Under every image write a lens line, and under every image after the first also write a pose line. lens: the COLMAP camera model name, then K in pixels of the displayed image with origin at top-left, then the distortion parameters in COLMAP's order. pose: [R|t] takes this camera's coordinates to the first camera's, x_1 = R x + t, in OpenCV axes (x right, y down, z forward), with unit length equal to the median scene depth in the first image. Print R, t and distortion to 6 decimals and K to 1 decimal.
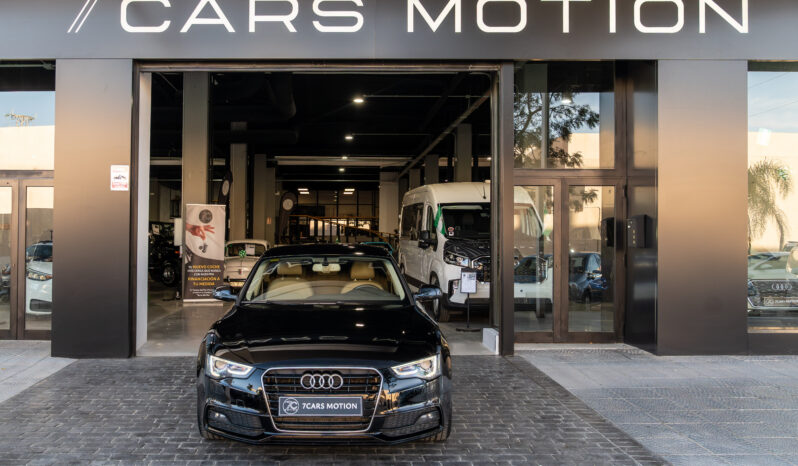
lens RADIAL K [[707.3, 0, 320.6], [0, 707.3, 232.6], [0, 0, 1]] dist [-0.005870, -0.001397]
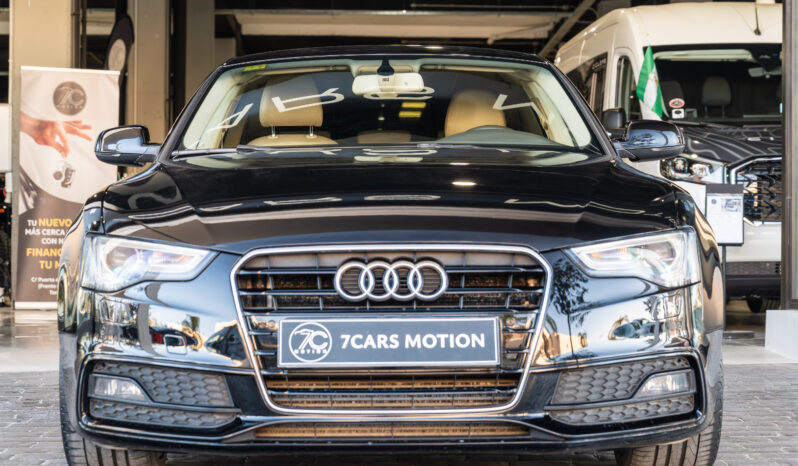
lens RADIAL K [[1685.2, 0, 399.0], [0, 1685.2, 233.0], [0, 0, 1]] dist [0.056765, 0.012757]
pose [[0.999430, -0.003495, 0.033579, -0.021336], [0.003313, 0.999980, 0.005474, 0.156608], [-0.033597, -0.005360, 0.999421, 0.081561]]
